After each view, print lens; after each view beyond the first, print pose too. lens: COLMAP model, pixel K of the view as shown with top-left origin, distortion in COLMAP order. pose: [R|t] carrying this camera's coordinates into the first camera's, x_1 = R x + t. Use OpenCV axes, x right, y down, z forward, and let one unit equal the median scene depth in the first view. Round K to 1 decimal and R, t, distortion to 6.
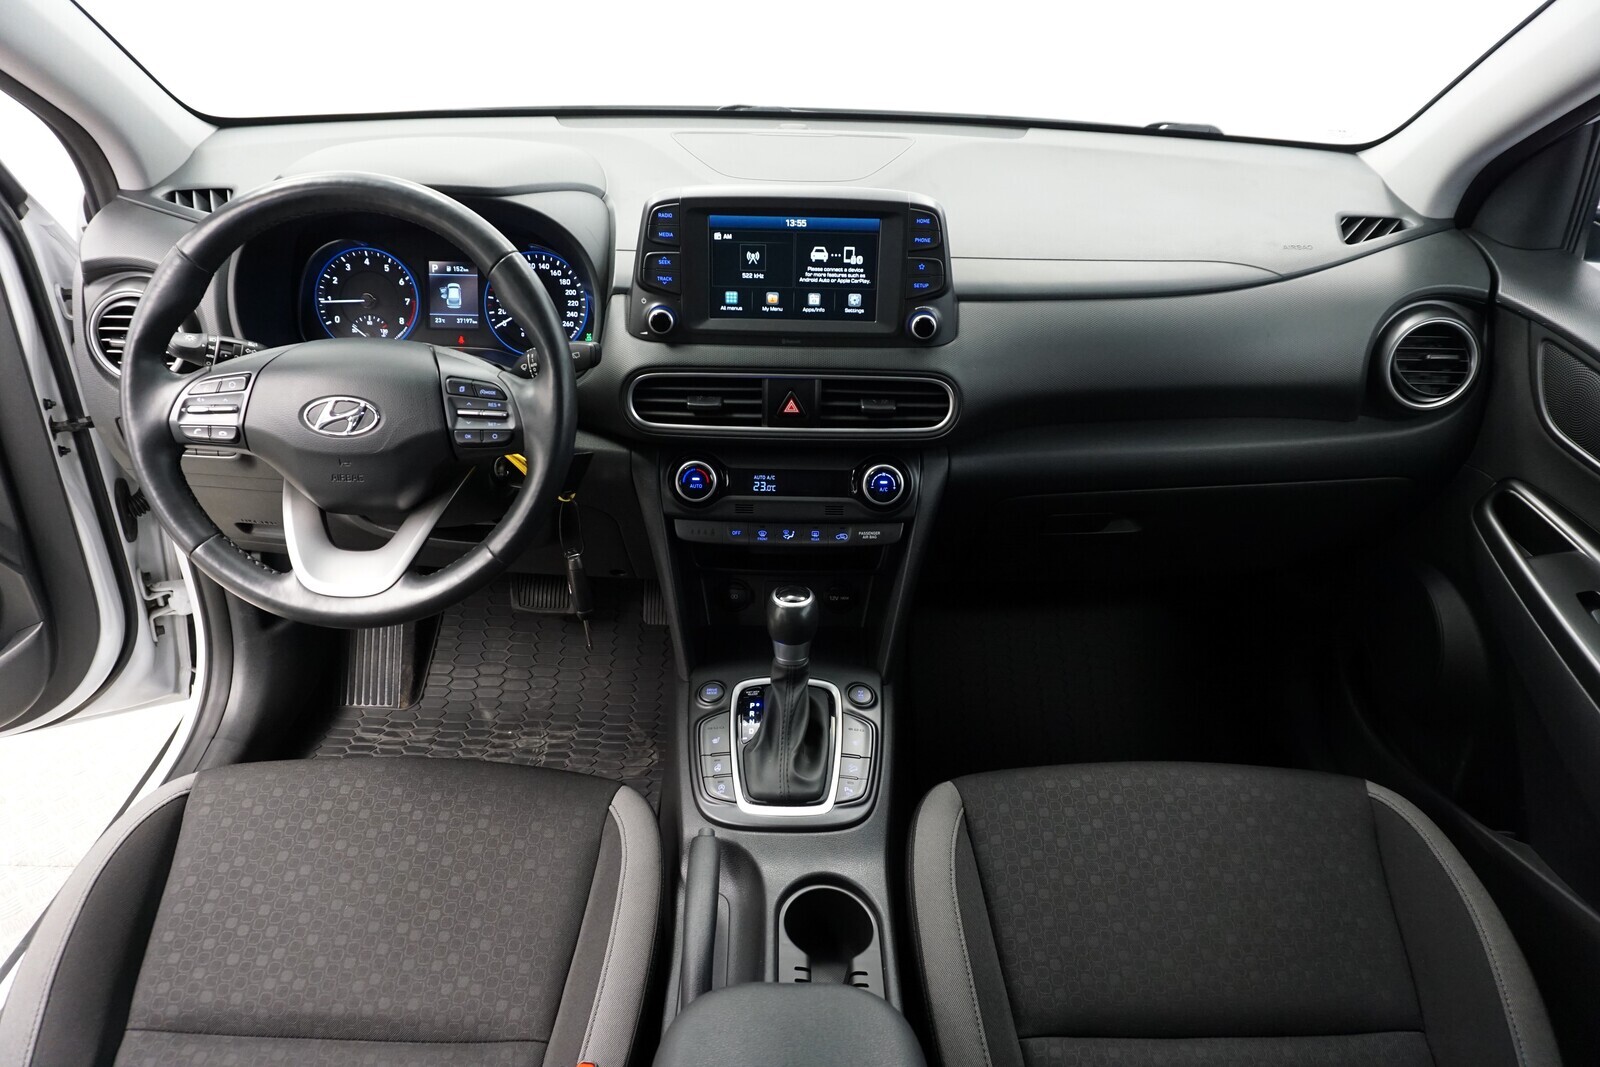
lens RADIAL K [[1128.5, 0, 798.6], [0, 1128.5, 517.0], [0, 0, 1]] dist [-0.010184, 0.004573]
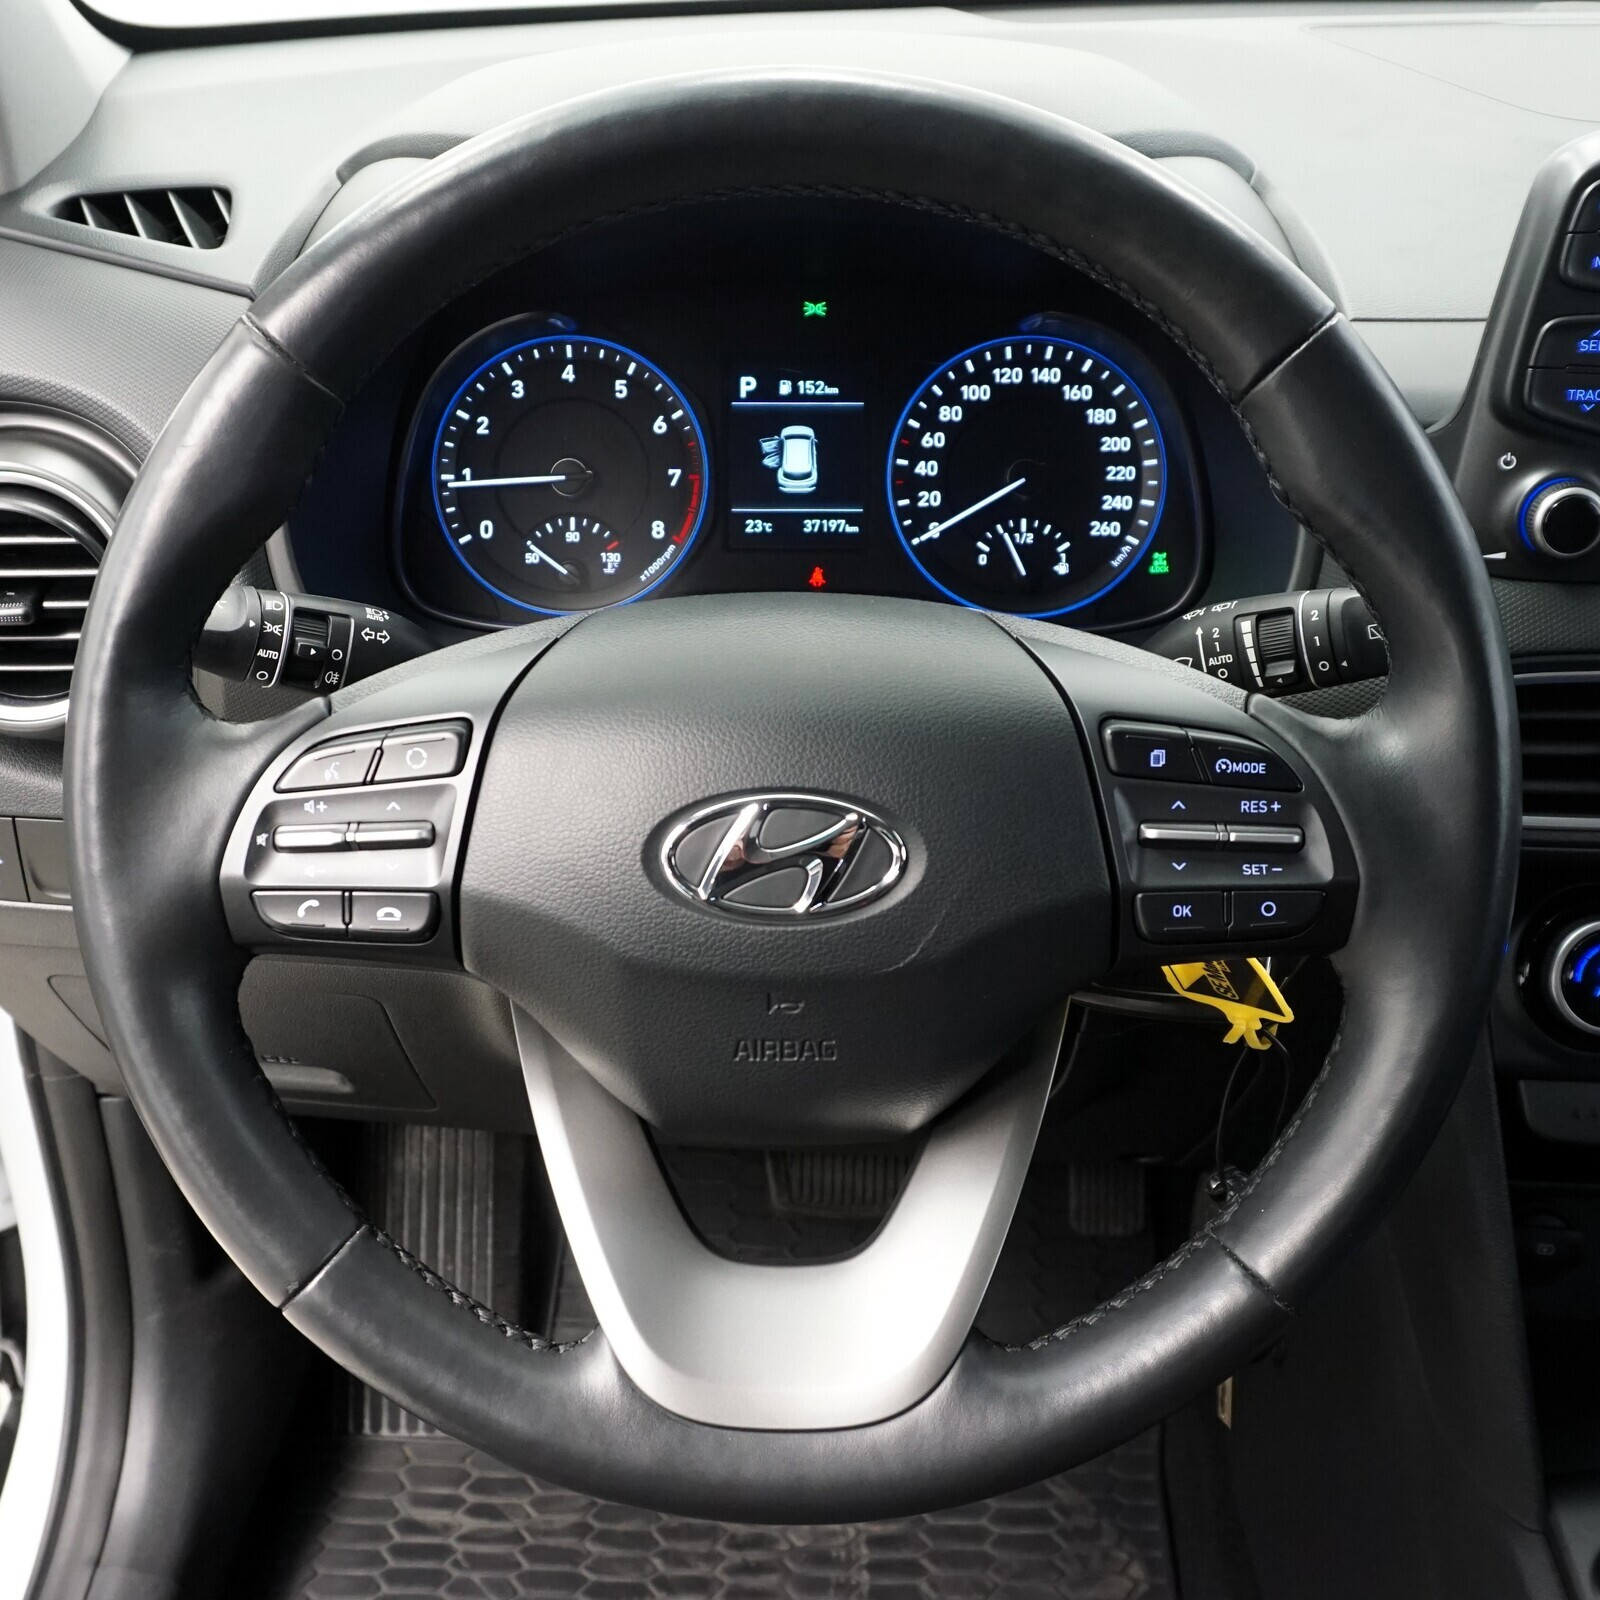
lens RADIAL K [[2023.0, 0, 800.0], [0, 2023.0, 800.0], [0, 0, 1]] dist [-0.026054, -0.013170]
pose [[0.999343, -0.017220, -0.031887, -0.287964], [0.016510, 0.999613, -0.022393, -0.069325], [0.032261, 0.021852, 0.999241, 0.337050]]
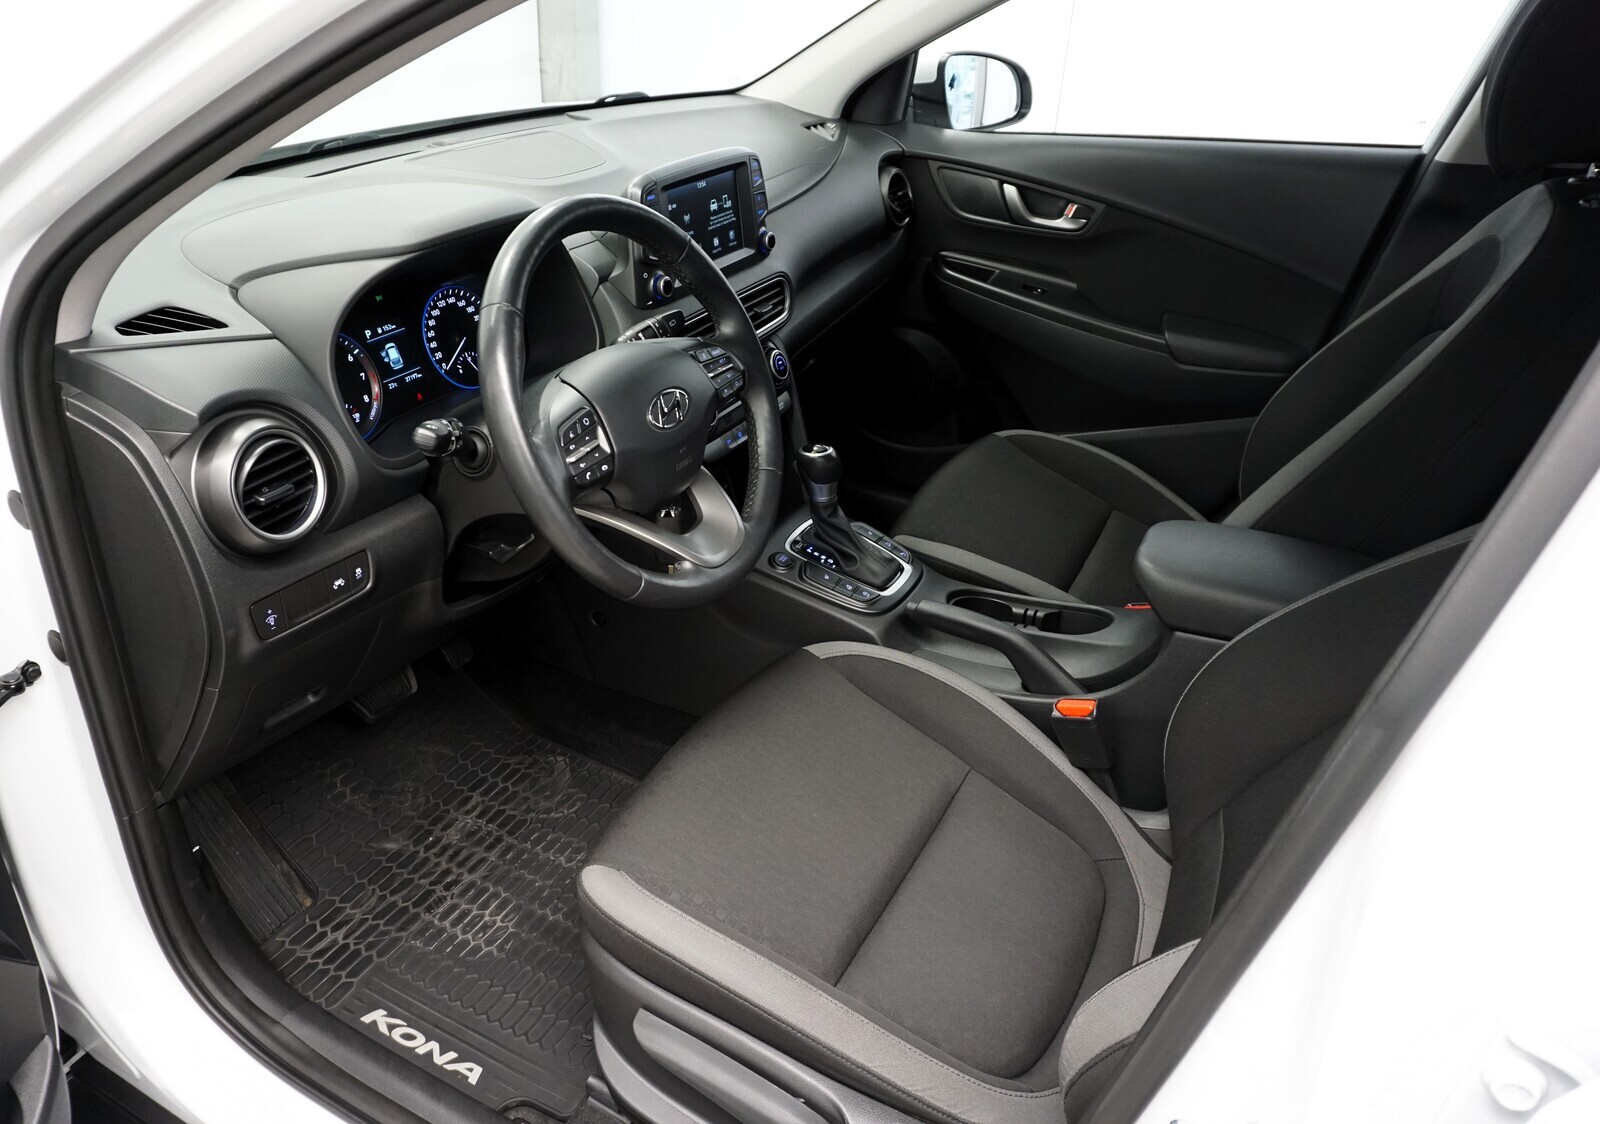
lens RADIAL K [[1257.3, 0, 799.9], [0, 1257.3, 492.7], [0, 0, 1]] dist [0.049262, -0.000218]
pose [[0.438724, -0.387659, 0.810705, -1.065294], [0.437260, 0.880252, 0.184285, -0.143513], [-0.785064, 0.273638, 0.555695, 0.180950]]
